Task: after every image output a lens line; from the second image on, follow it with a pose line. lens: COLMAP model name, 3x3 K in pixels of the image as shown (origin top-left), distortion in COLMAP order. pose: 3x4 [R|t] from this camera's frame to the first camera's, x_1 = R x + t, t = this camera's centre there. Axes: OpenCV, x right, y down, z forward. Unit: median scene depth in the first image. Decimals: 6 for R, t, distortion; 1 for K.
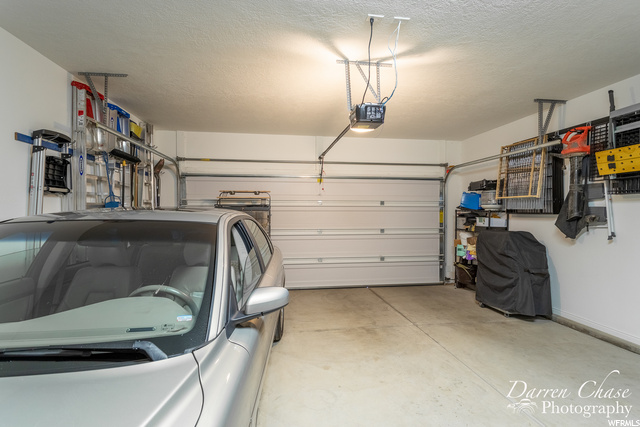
lens RADIAL K [[310.2, 0, 319.7], [0, 310.2, 215.0], [0, 0, 1]] dist [0.001527, 0.000263]
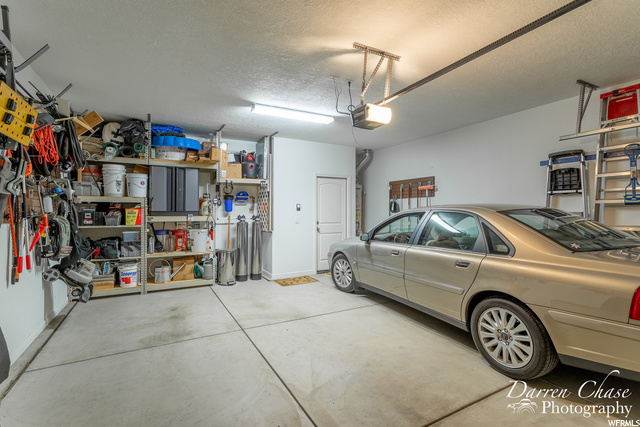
lens RADIAL K [[310.2, 0, 320.1], [0, 310.2, 211.1], [0, 0, 1]] dist [0.001527, 0.000263]
pose [[-0.934544, -0.000998, -0.355846, 0.656087], [-0.006973, 0.999855, 0.015510, -0.006807], [0.355779, 0.016976, -0.934416, 1.834721]]
